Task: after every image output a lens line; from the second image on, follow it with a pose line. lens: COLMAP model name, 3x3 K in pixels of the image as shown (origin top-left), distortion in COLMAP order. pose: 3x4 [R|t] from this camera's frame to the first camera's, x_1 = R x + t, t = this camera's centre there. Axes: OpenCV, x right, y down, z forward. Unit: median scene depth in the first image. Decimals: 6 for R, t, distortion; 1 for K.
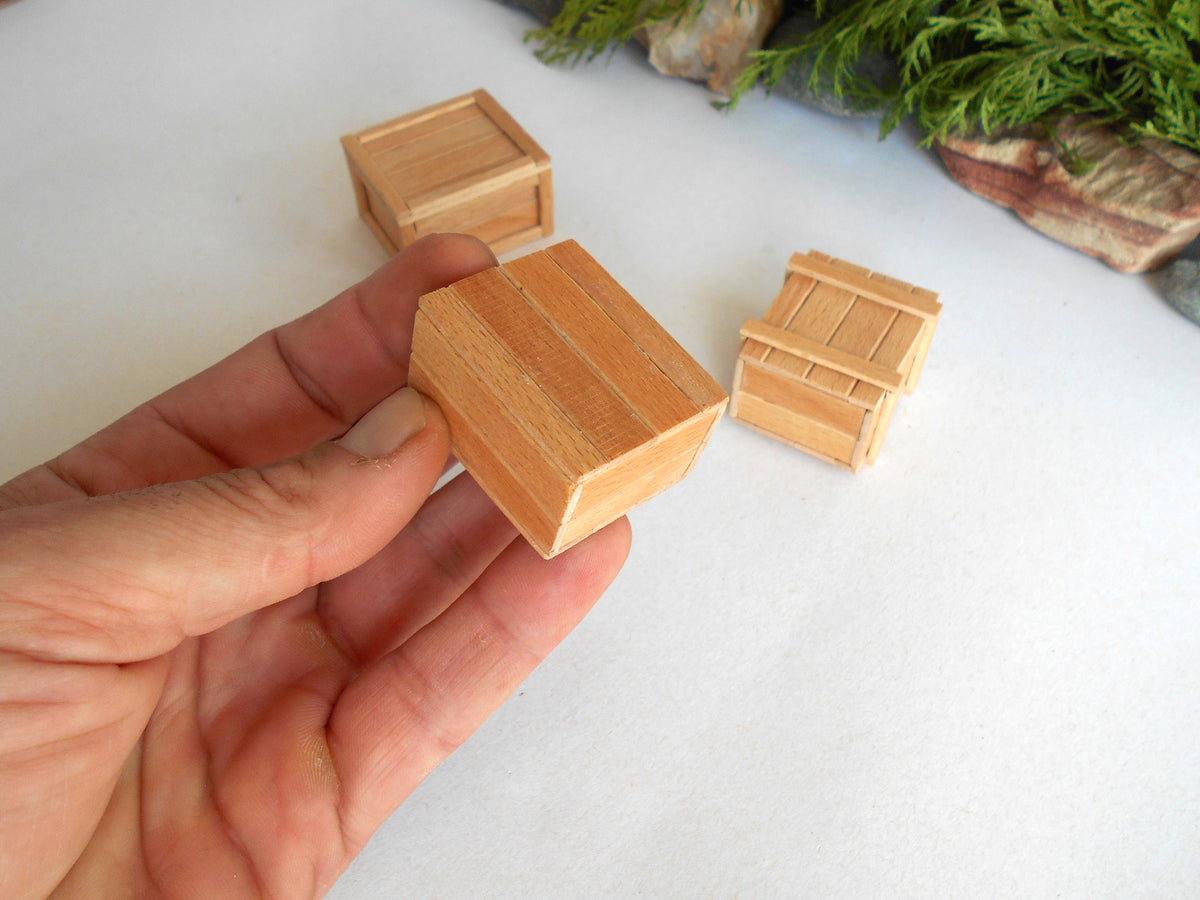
lens RADIAL K [[1038.7, 0, 603.5], [0, 1038.7, 439.7], [0, 0, 1]] dist [-0.010242, 0.013246]
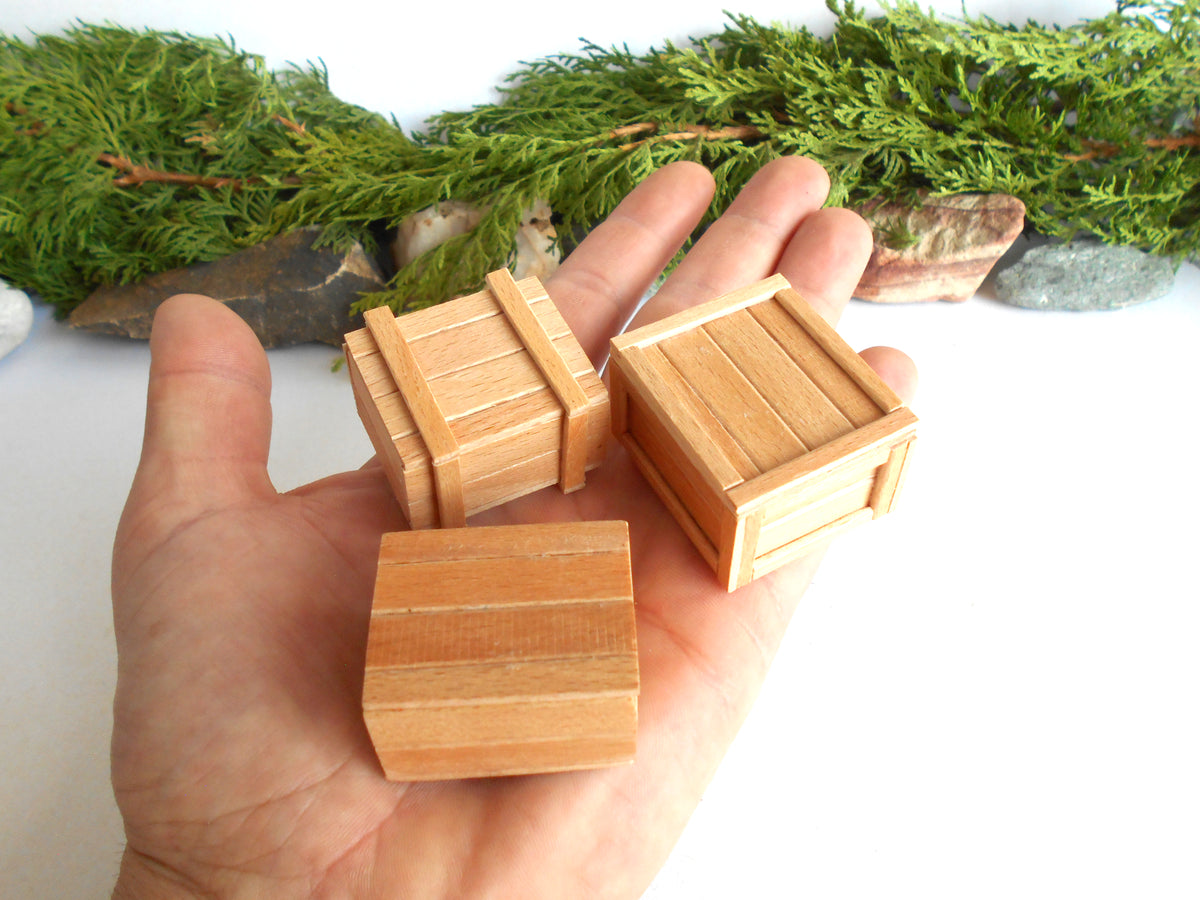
lens RADIAL K [[1038.7, 0, 600.7], [0, 1038.7, 447.0], [0, 0, 1]] dist [-0.010242, 0.013246]
pose [[0.767723, -0.490320, 0.412538, -0.397411], [0.542067, 0.840275, -0.010069, -0.239353], [-0.341708, 0.231354, 0.910885, 0.101390]]
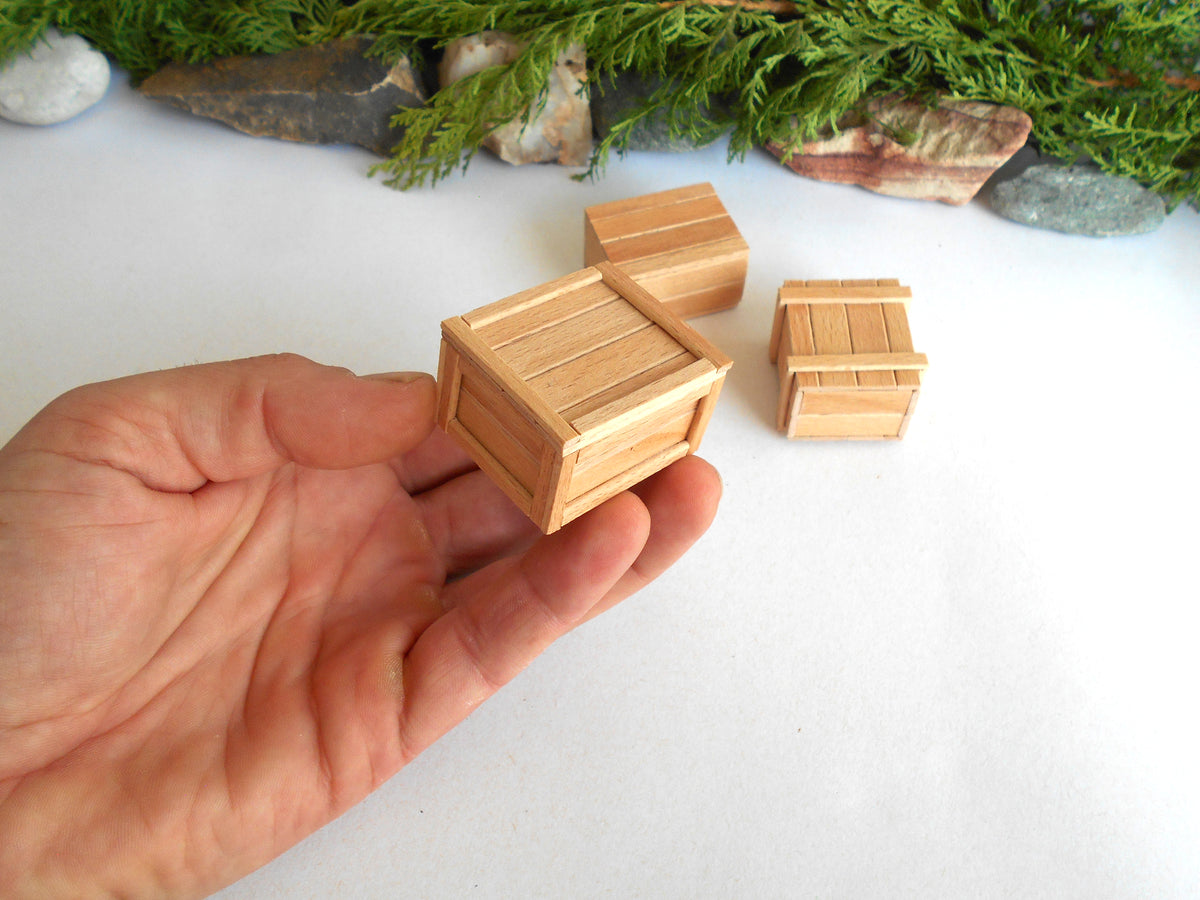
lens RADIAL K [[1038.7, 0, 602.5], [0, 1038.7, 442.0], [0, 0, 1]] dist [-0.010242, 0.013246]
pose [[0.864846, -0.398267, 0.305654, -0.375408], [0.391852, 0.916099, 0.084935, -0.179030], [-0.313837, 0.046315, 0.948347, -0.039094]]
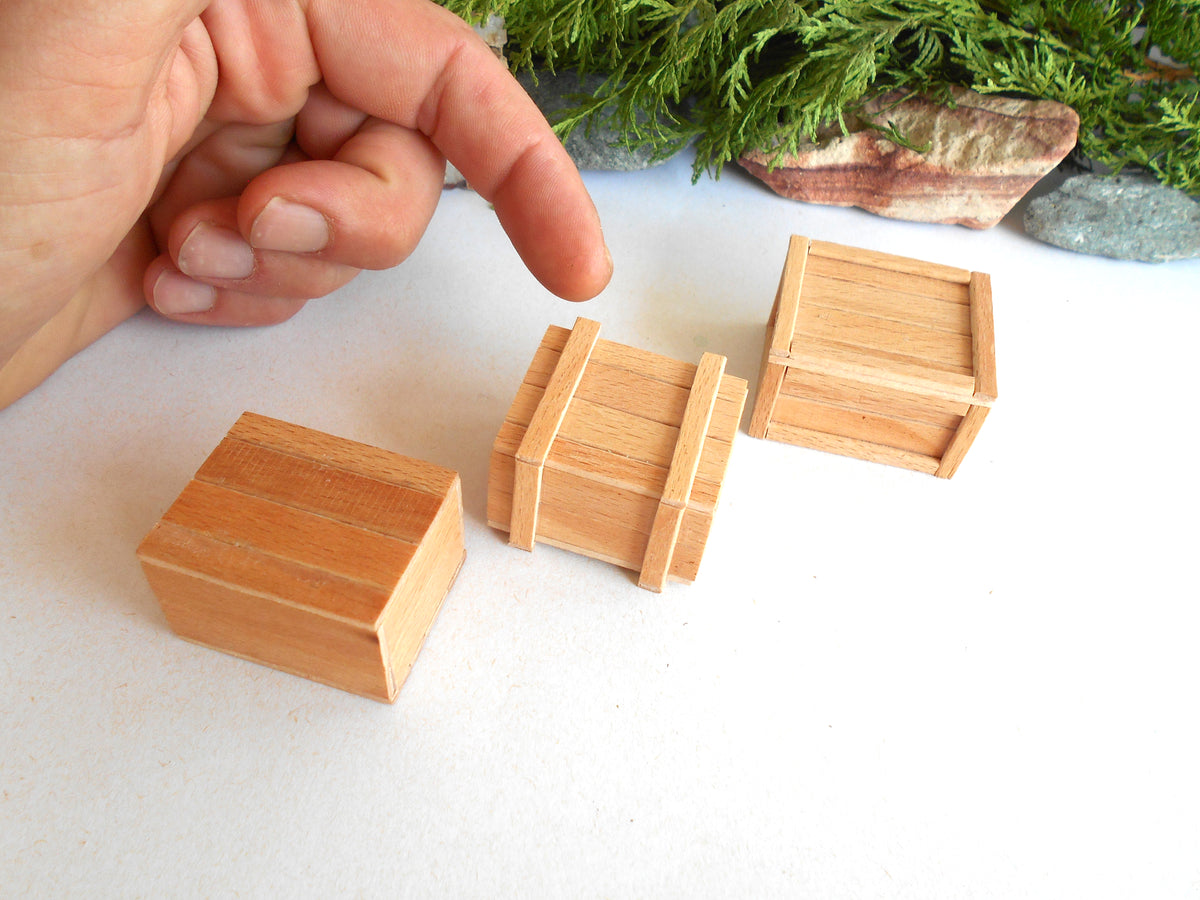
lens RADIAL K [[1038.7, 0, 601.7], [0, 1038.7, 446.6], [0, 0, 1]] dist [-0.010242, 0.013246]
pose [[0.777341, -0.416716, 0.471262, -0.343512], [0.433262, 0.897781, 0.079206, -0.216566], [-0.456097, 0.142610, 0.878429, 0.333639]]
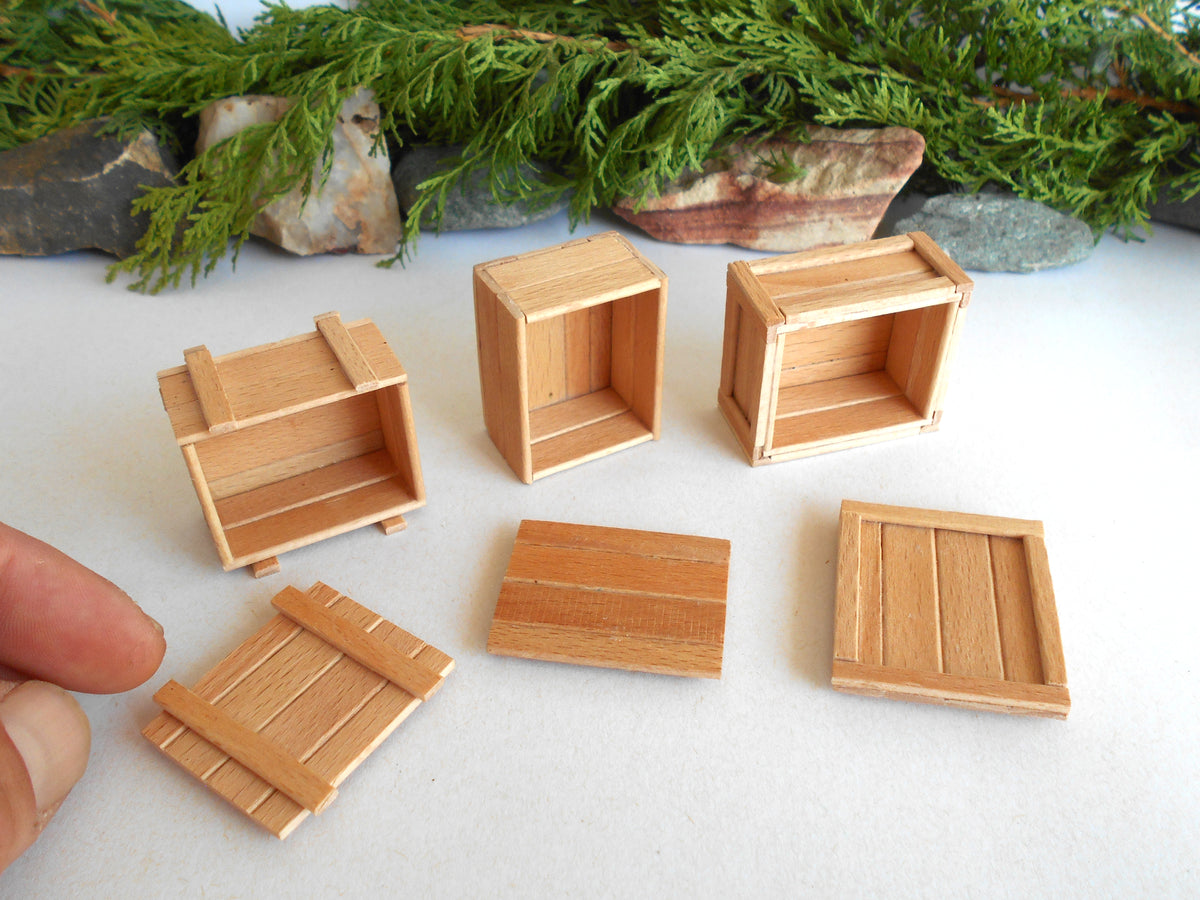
lens RADIAL K [[1038.7, 0, 599.5], [0, 1038.7, 445.1], [0, 0, 1]] dist [-0.010242, 0.013246]
pose [[0.777124, -0.397523, 0.487907, -0.279130], [0.491747, 0.867366, -0.076553, -0.044104], [-0.392763, 0.299418, 0.869532, 0.267650]]
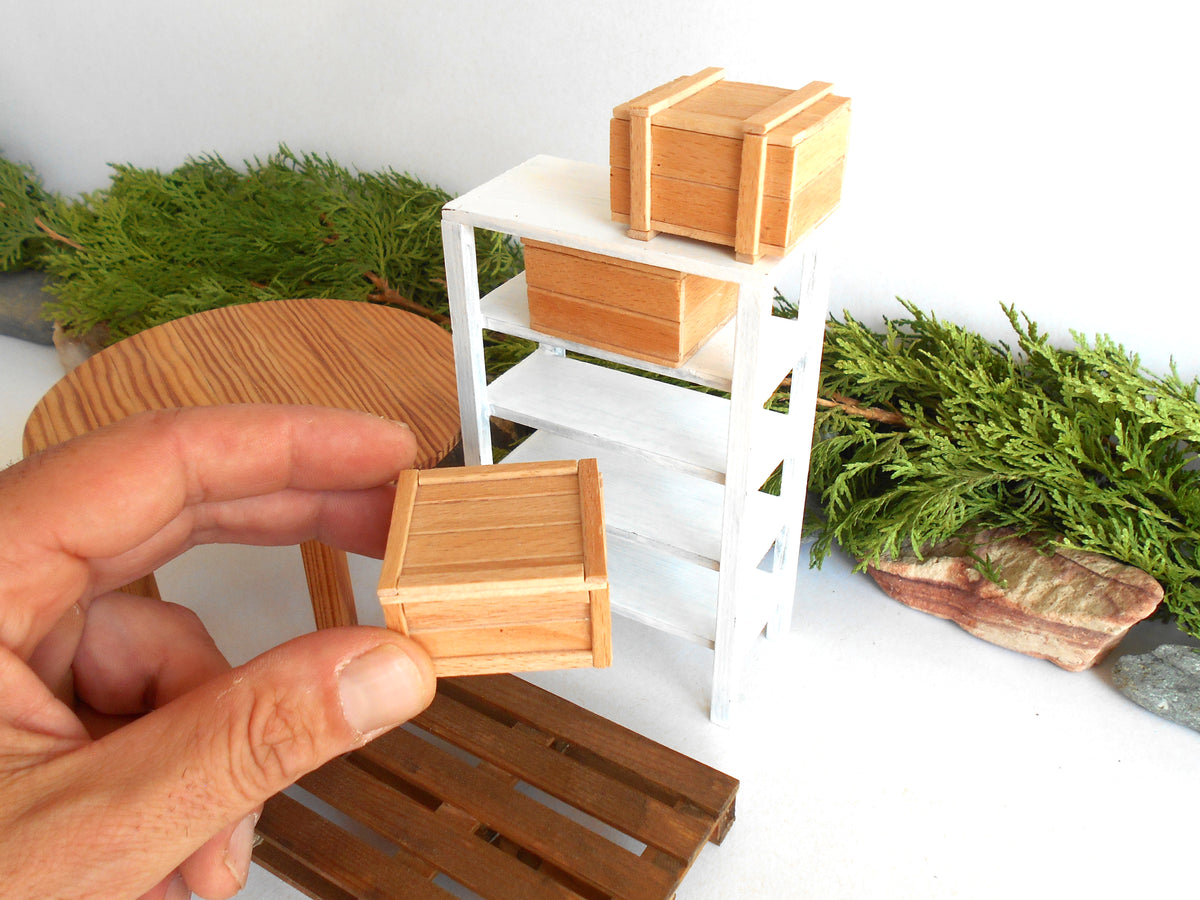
lens RADIAL K [[1038.7, 0, 603.7], [0, 1038.7, 456.8], [0, 0, 1]] dist [-0.010242, 0.013246]
pose [[0.981506, -0.110385, 0.156400, -0.101607], [0.153492, 0.942020, -0.298395, -0.128664], [-0.114393, 0.316882, 0.941541, 0.006736]]
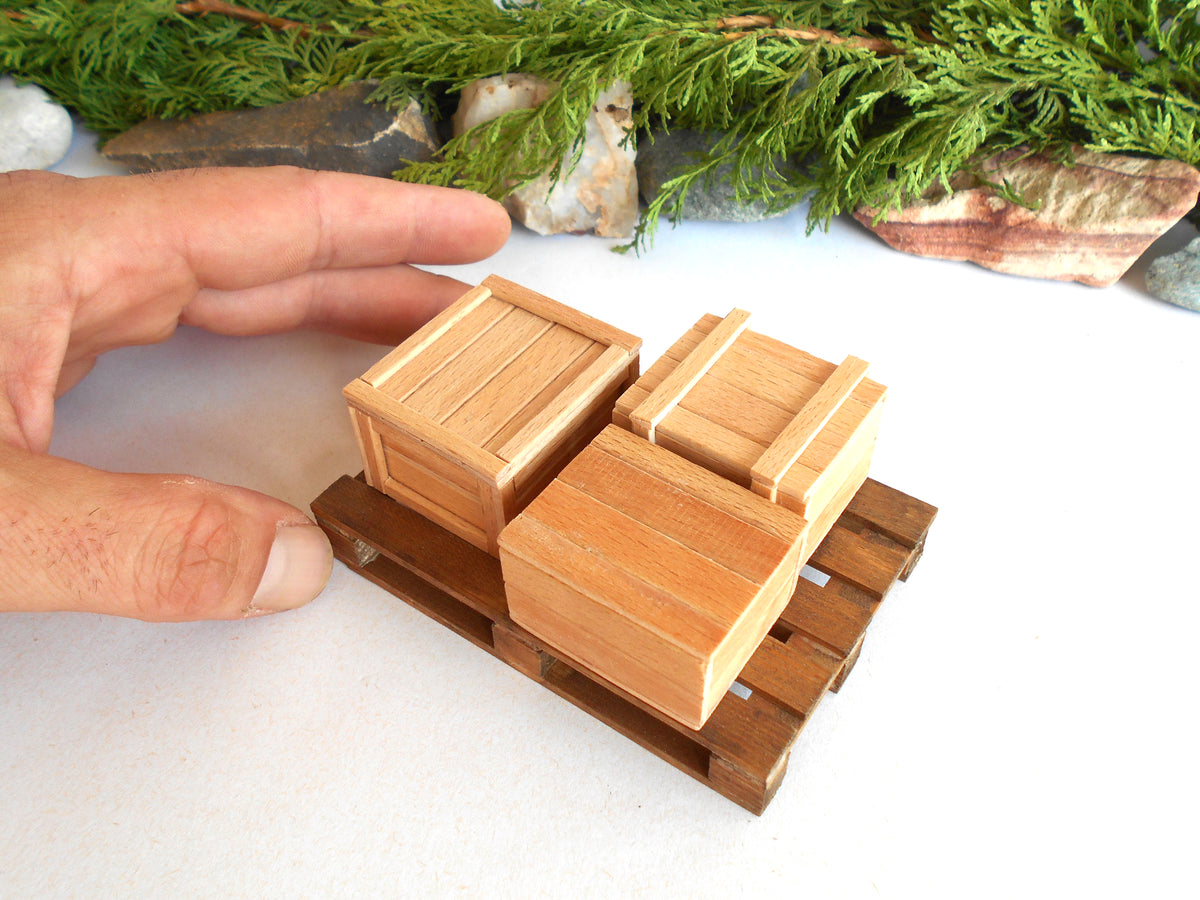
lens RADIAL K [[1038.7, 0, 605.2], [0, 1038.7, 447.2], [0, 0, 1]] dist [-0.010242, 0.013246]
pose [[0.883004, -0.343462, 0.319904, -0.290053], [0.375839, 0.925660, -0.043570, -0.159048], [-0.281158, 0.158705, 0.946448, 0.230553]]
